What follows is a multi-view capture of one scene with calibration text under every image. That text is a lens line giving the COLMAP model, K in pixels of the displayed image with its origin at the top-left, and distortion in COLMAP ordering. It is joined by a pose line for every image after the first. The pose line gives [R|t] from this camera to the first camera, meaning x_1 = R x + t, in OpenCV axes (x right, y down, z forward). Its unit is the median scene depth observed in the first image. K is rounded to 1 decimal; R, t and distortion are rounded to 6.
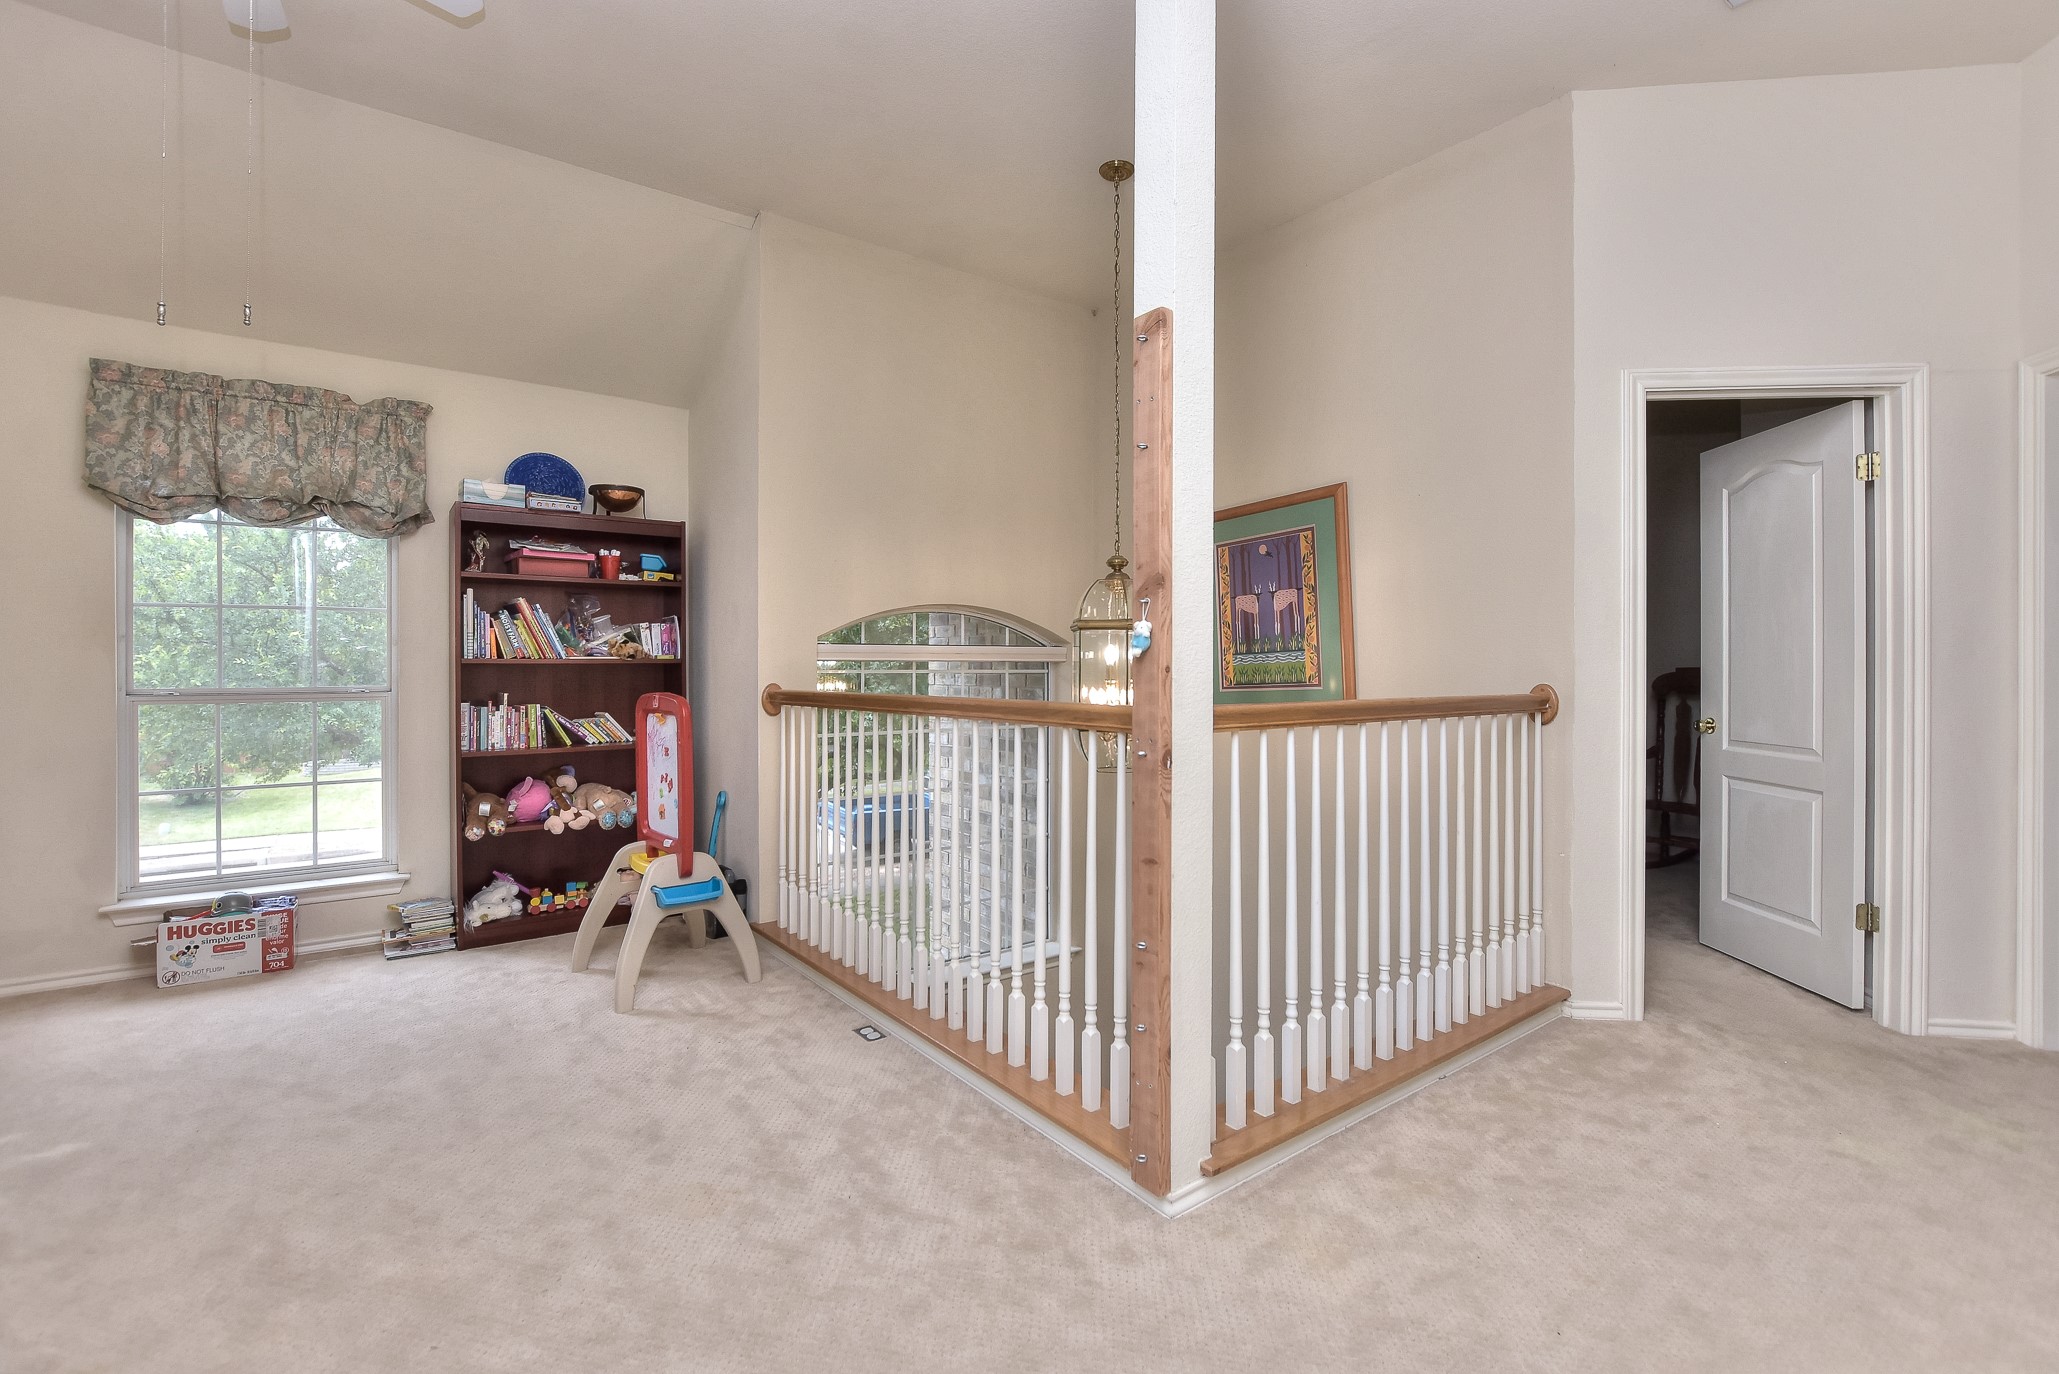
lens RADIAL K [[935.1, 0, 1026.2], [0, 935.1, 672.7], [0, 0, 1]] dist [-0.012678, 0.000030]
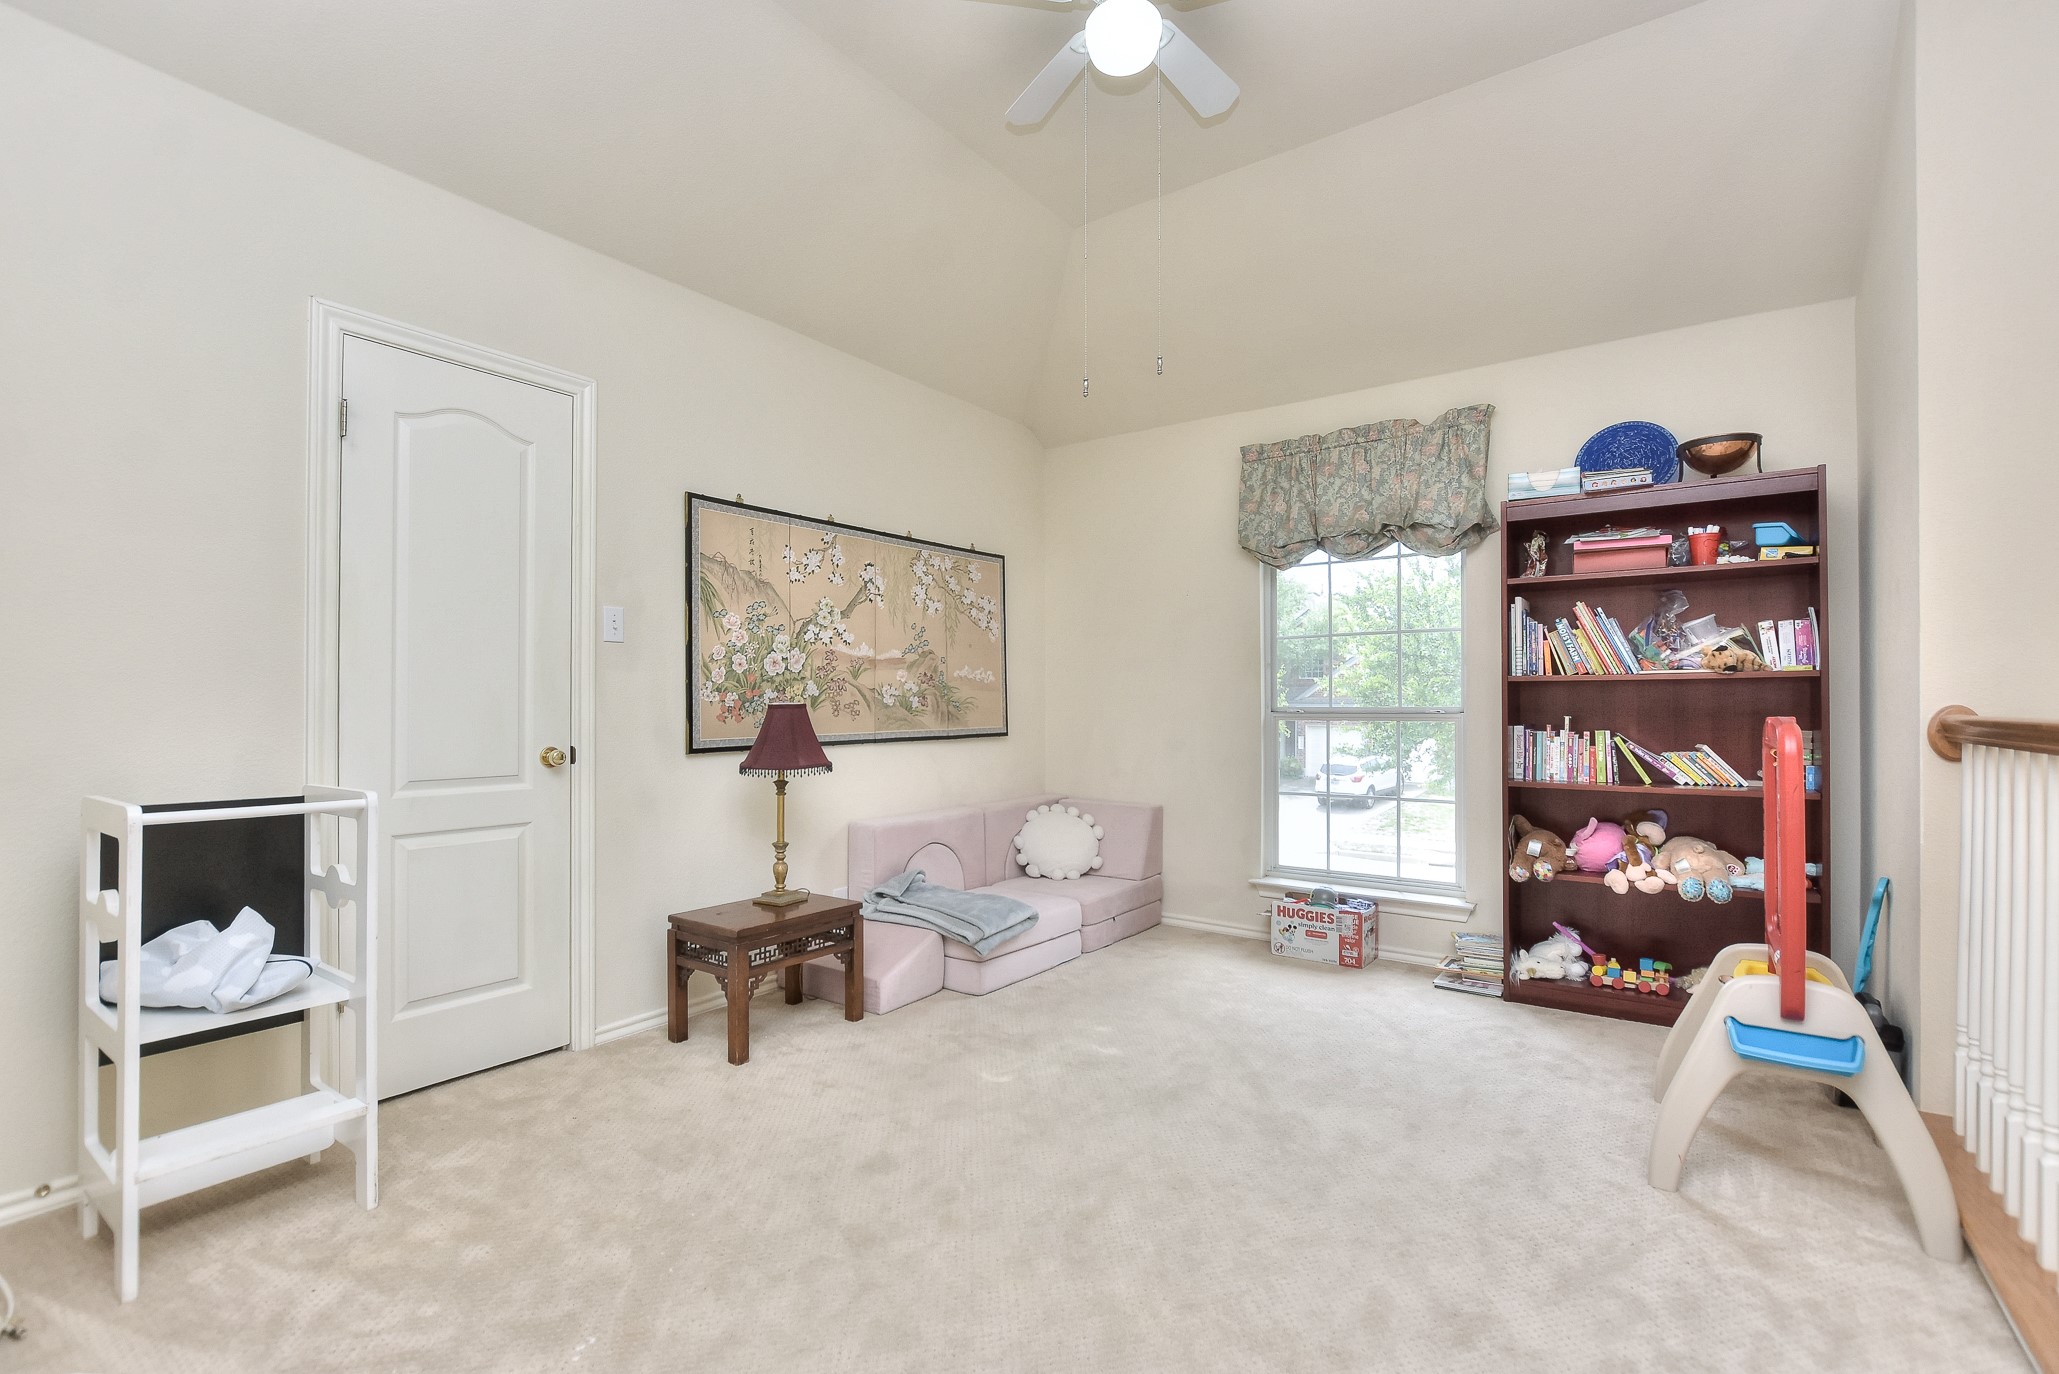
lens RADIAL K [[919.5, 0, 1024.4], [0, 919.5, 701.3], [0, 0, 1]] dist [-0.016295, 0.000131]
pose [[0.292077, 0.000091, -0.956395, 0.098068], [-0.004750, 0.999988, -0.001356, 0.012288], [0.956383, 0.004938, 0.292074, 0.290157]]
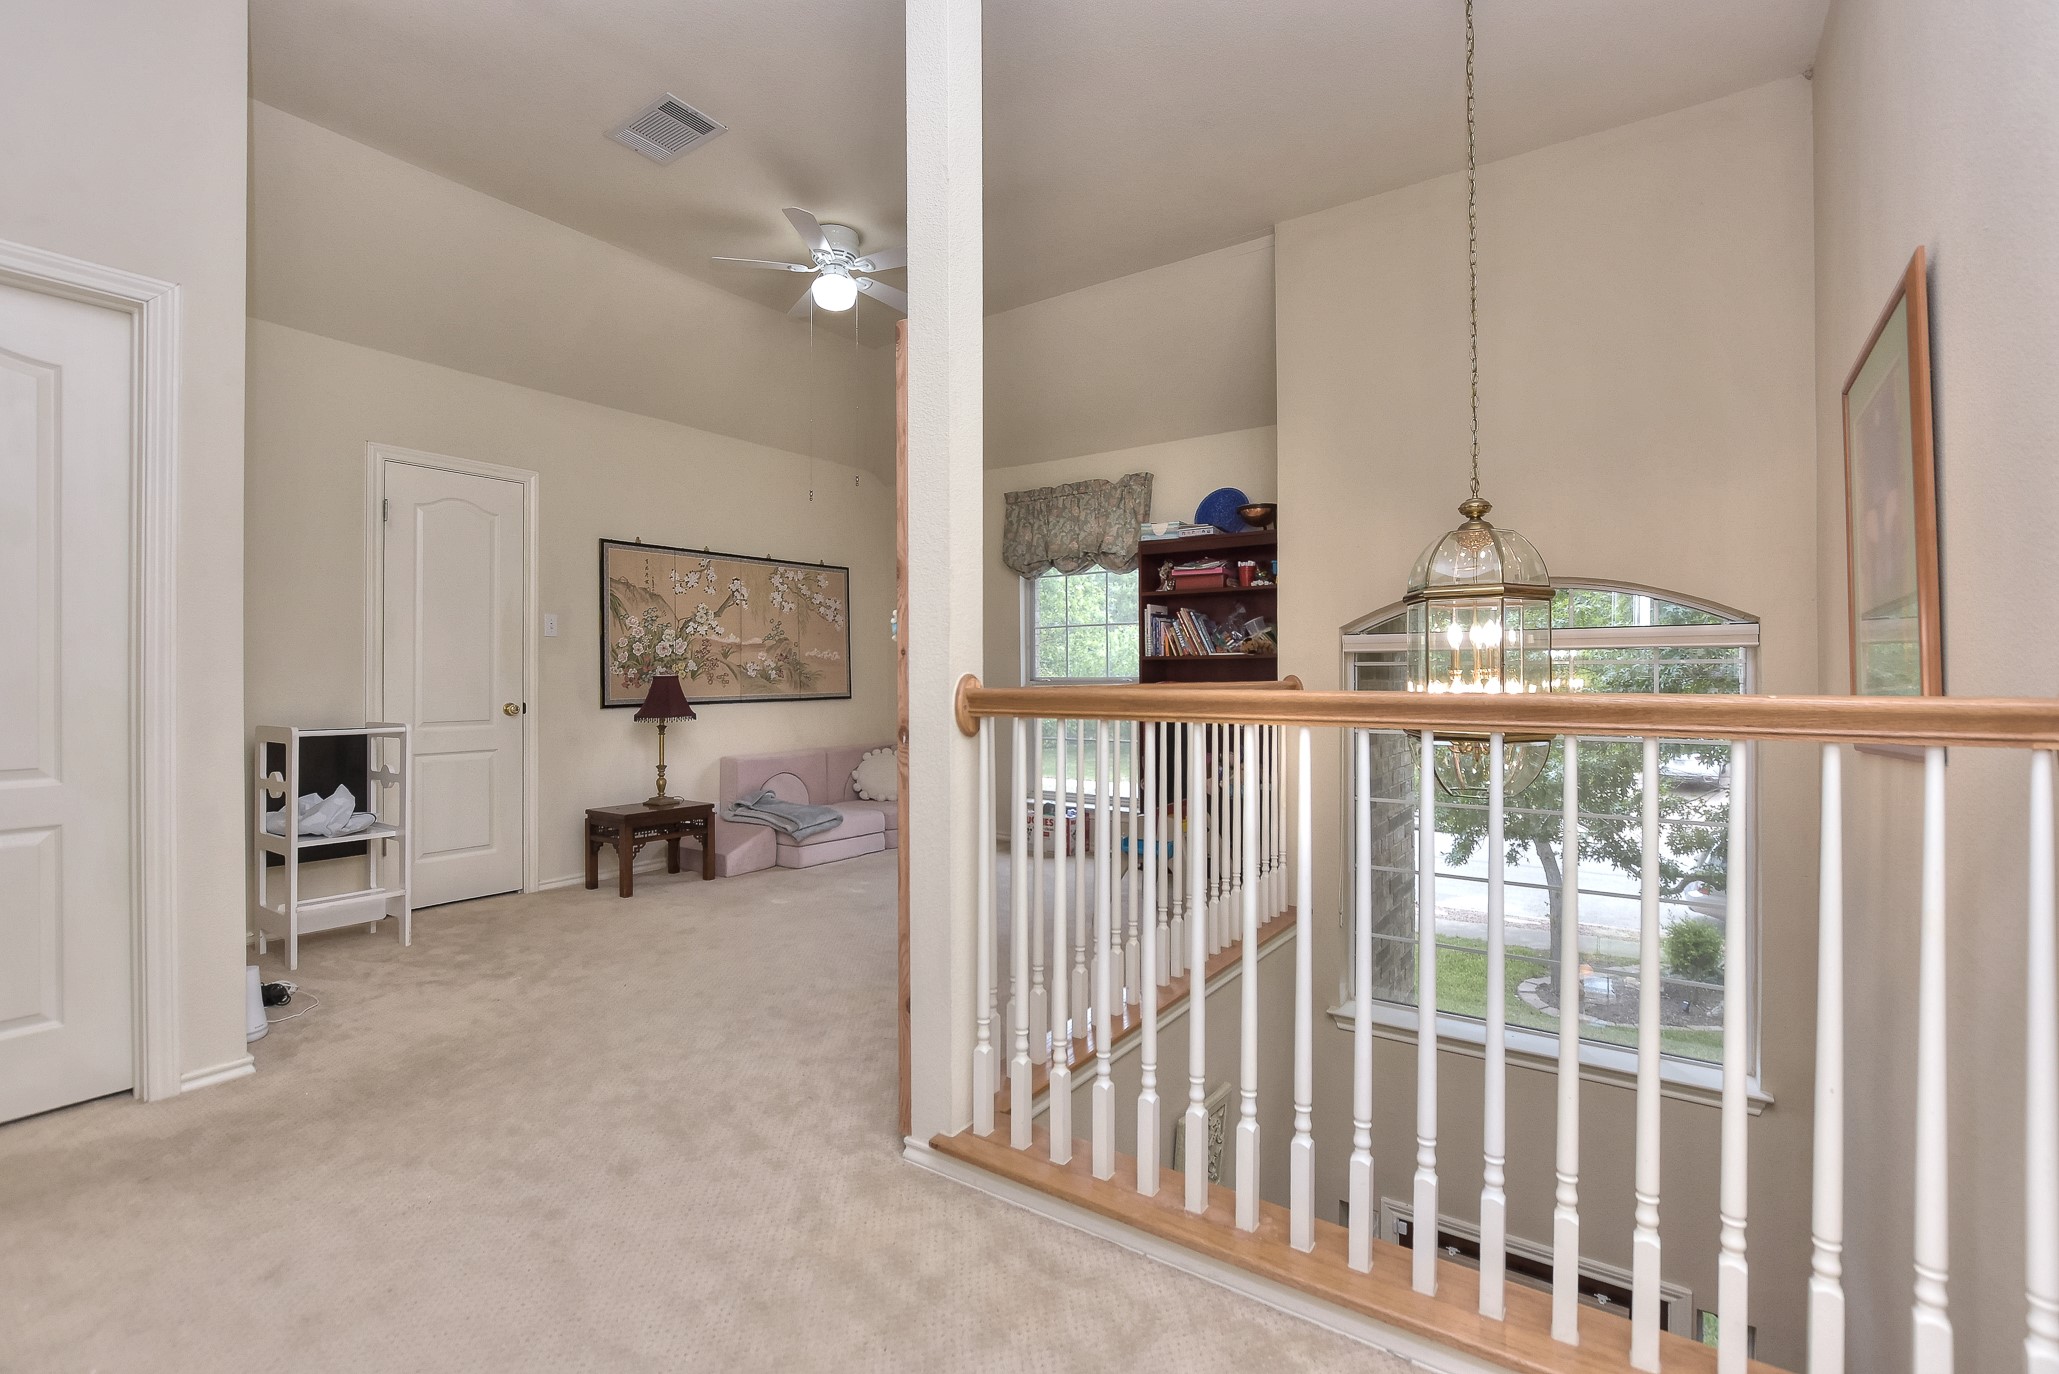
lens RADIAL K [[935.1, 0, 1026.2], [0, 935.1, 672.7], [0, 0, 1]] dist [-0.012678, 0.000030]
pose [[0.298051, -0.001074, -0.954549, 0.632732], [-0.001647, 0.999997, -0.001639, 0.011463], [0.954549, 0.002060, 0.298048, 0.418986]]
